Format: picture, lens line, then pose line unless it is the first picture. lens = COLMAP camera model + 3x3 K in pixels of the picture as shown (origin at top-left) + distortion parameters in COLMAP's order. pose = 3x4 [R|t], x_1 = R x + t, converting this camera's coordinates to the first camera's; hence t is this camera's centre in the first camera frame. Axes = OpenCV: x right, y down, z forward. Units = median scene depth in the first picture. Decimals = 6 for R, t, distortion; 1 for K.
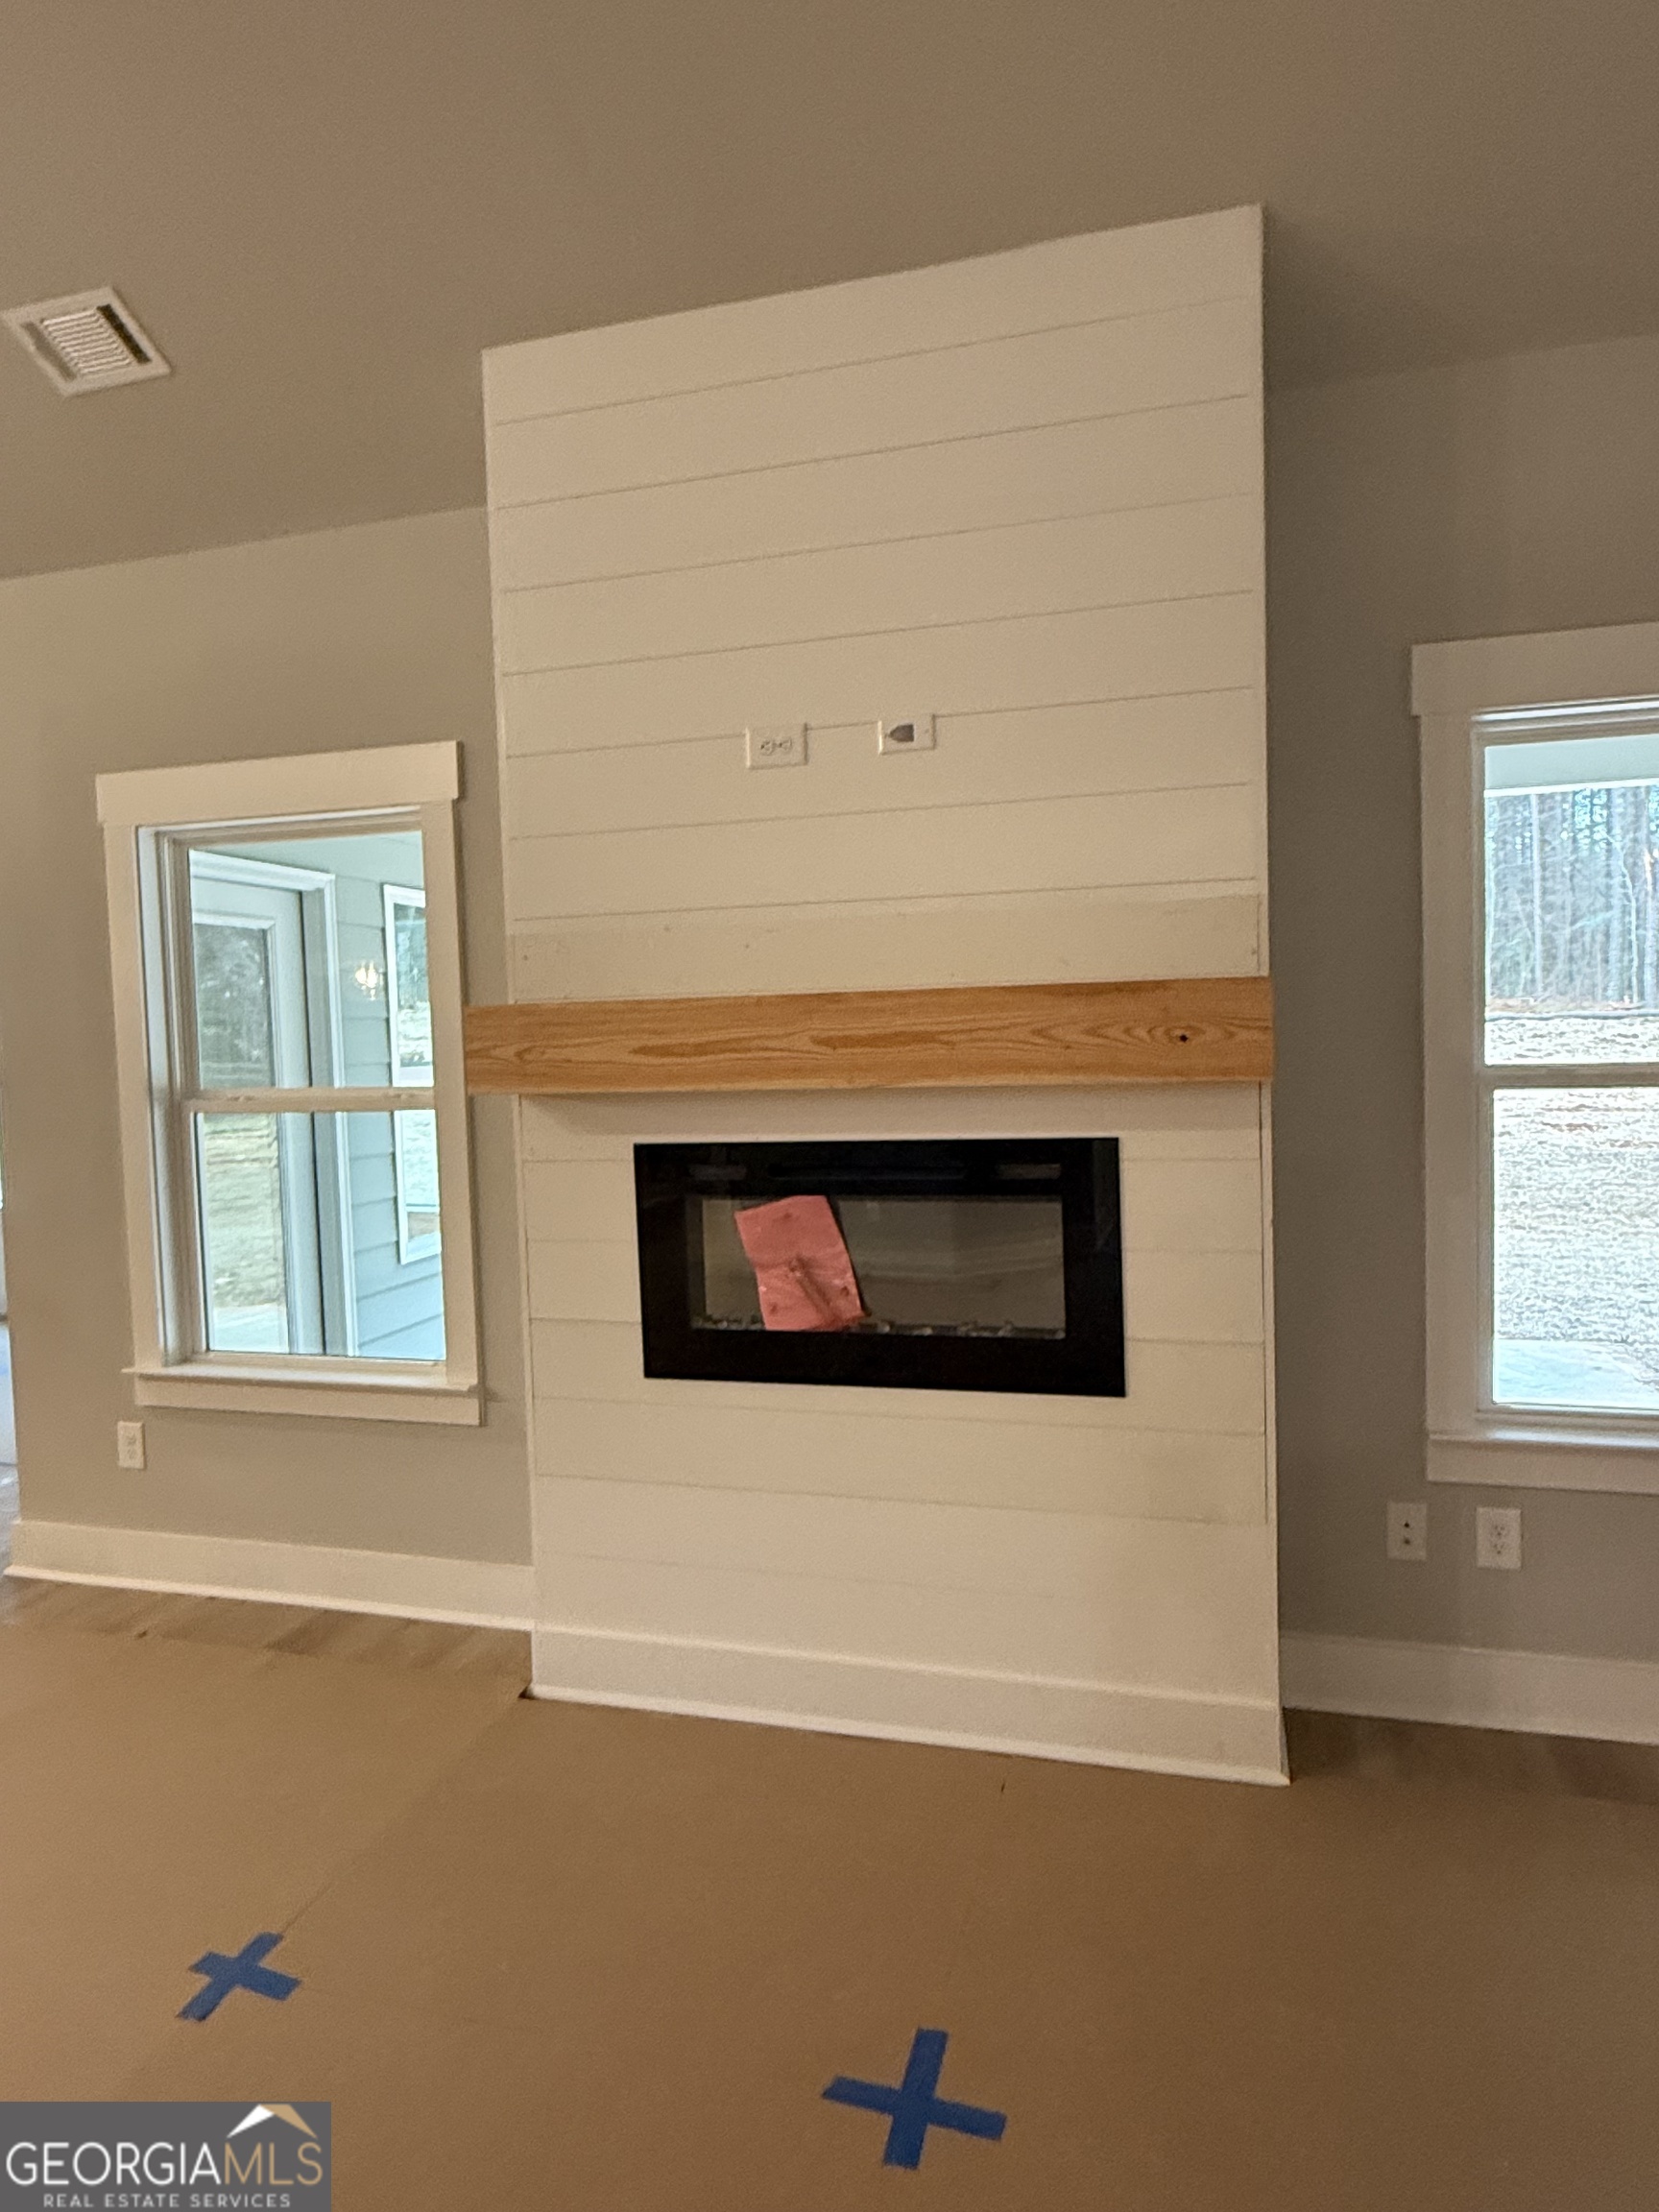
lens RADIAL K [[1367.0, 0, 822.3], [0, 1367.0, 1105.0], [0, 0, 1]] dist [-0.001682, -0.003042]
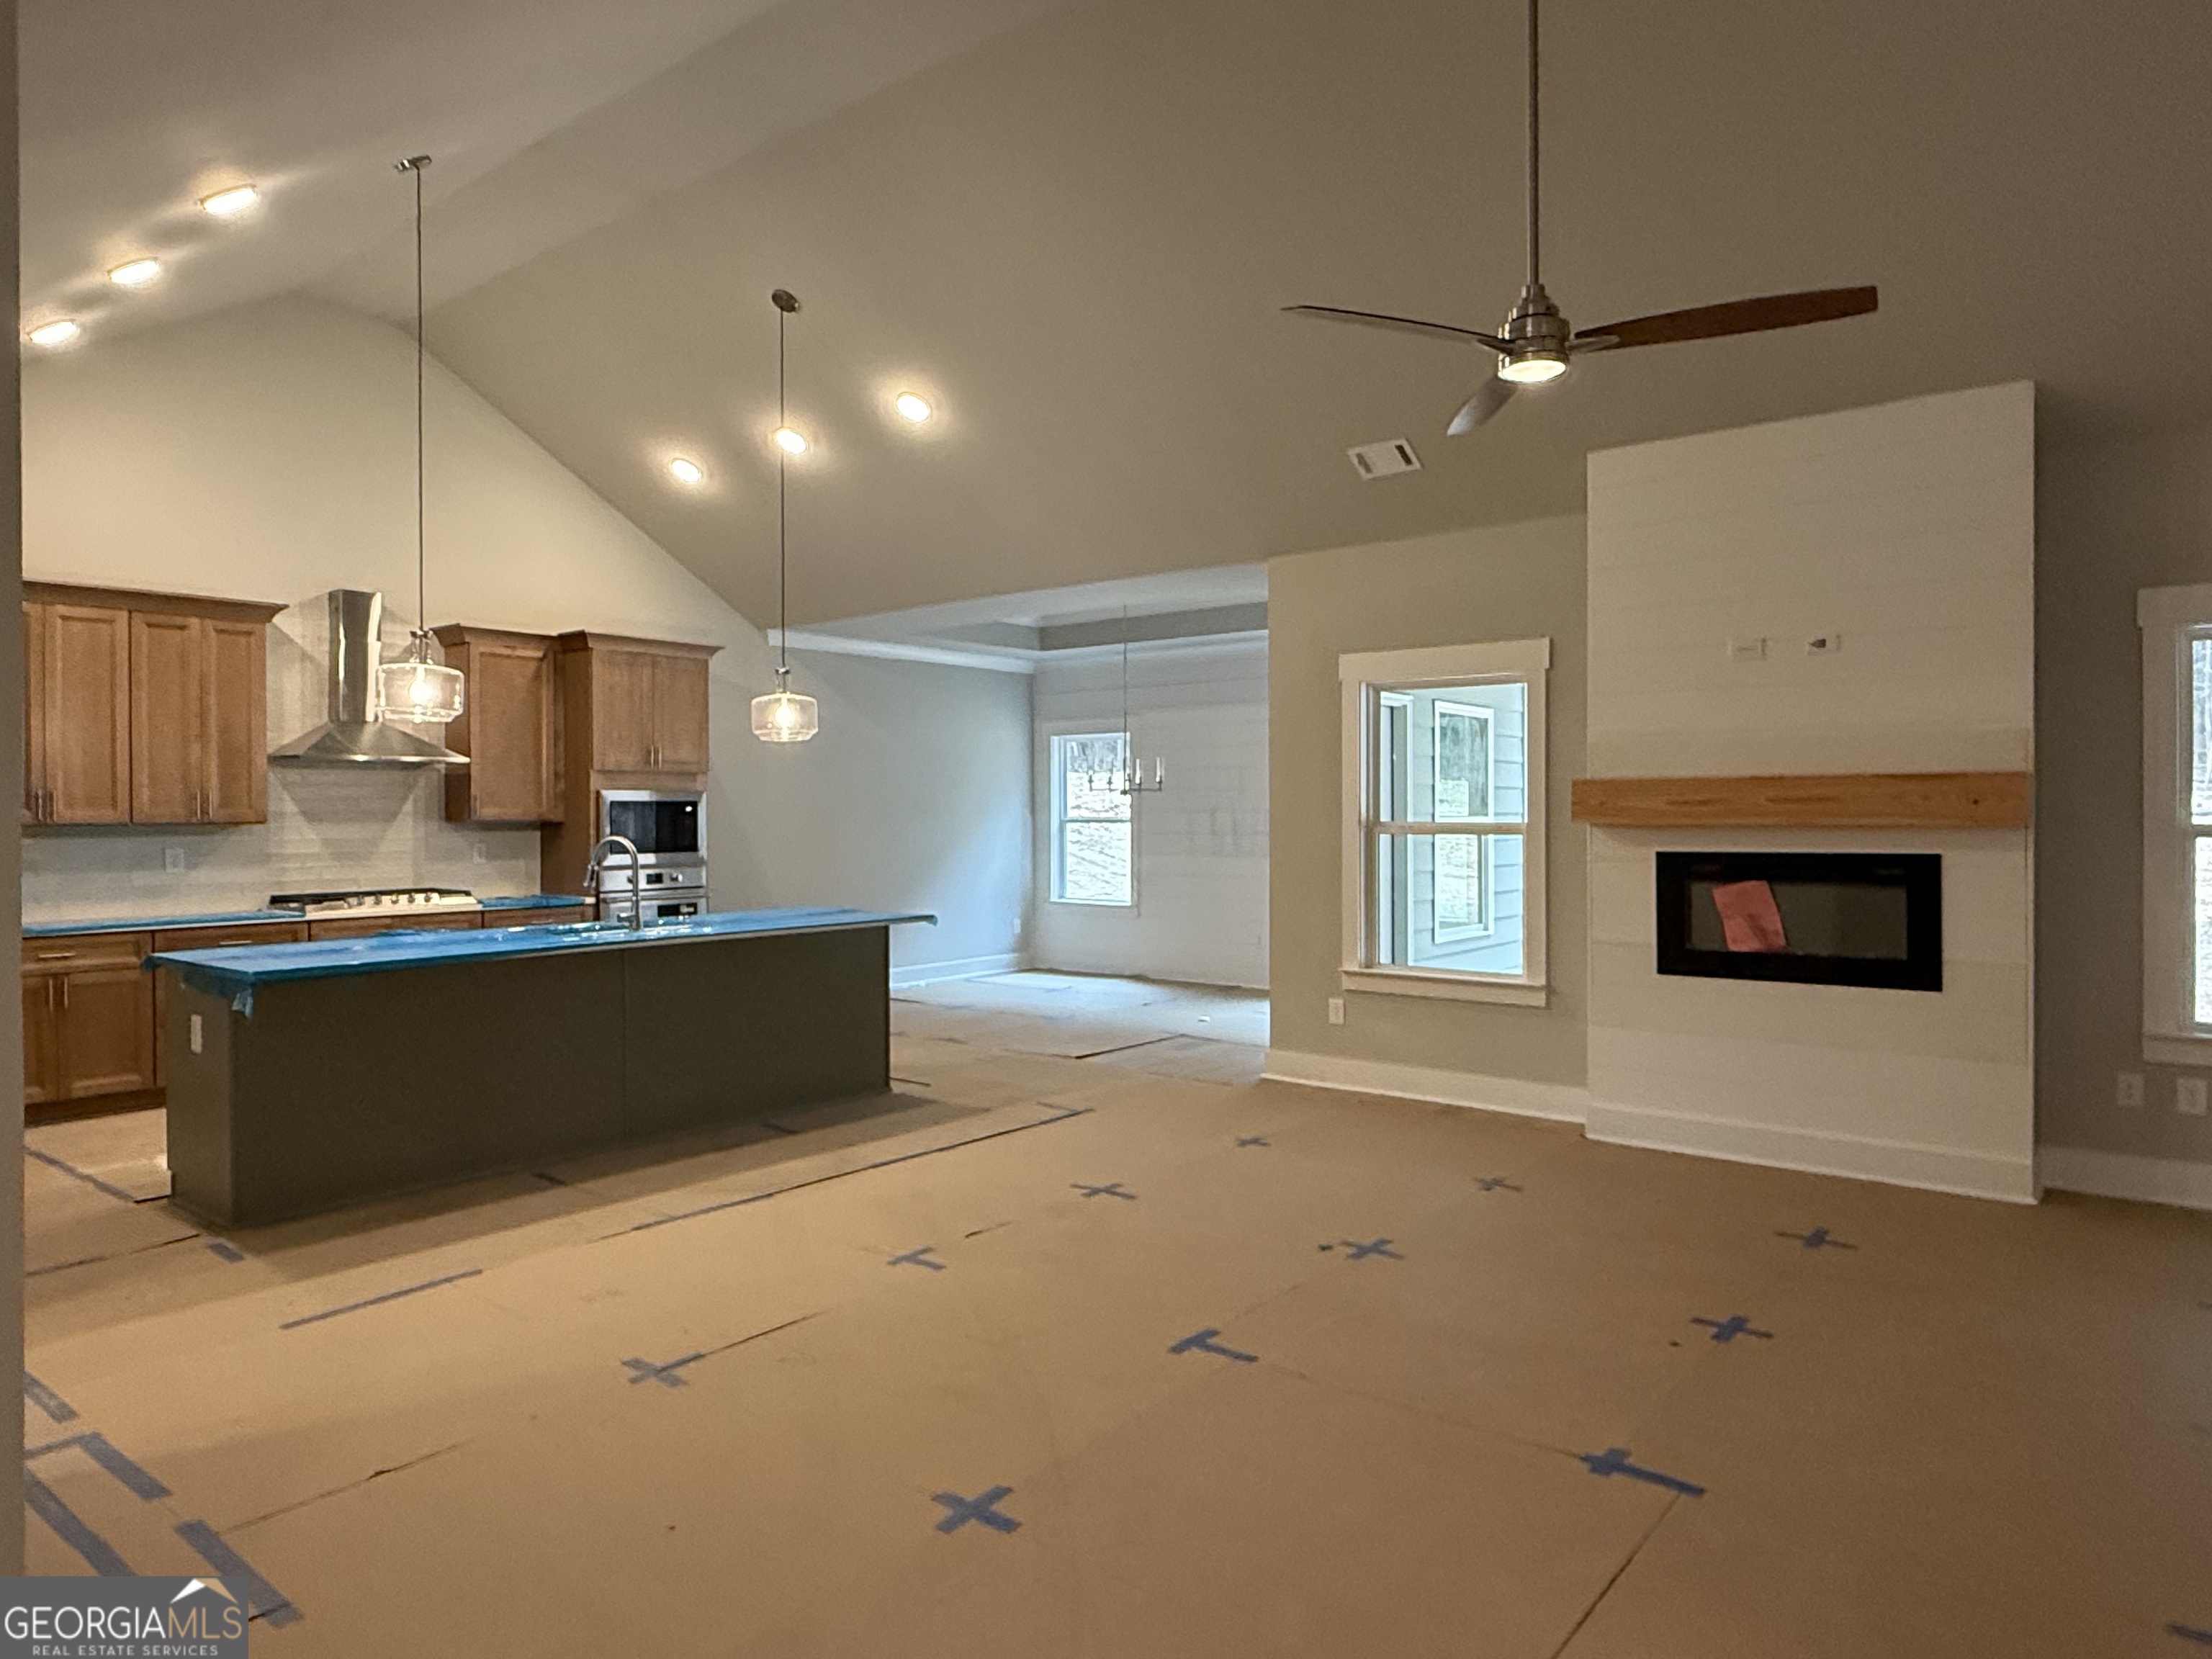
lens RADIAL K [[1367.0, 0, 1097.1], [0, 1367.0, 825.4], [0, 0, 1]] dist [-0.001682, -0.003042]
pose [[0.920623, 0.031055, -0.389217, -0.118077], [-0.045622, 0.998560, -0.028237, 0.084459], [0.387779, 0.043752, 0.920713, -1.122523]]
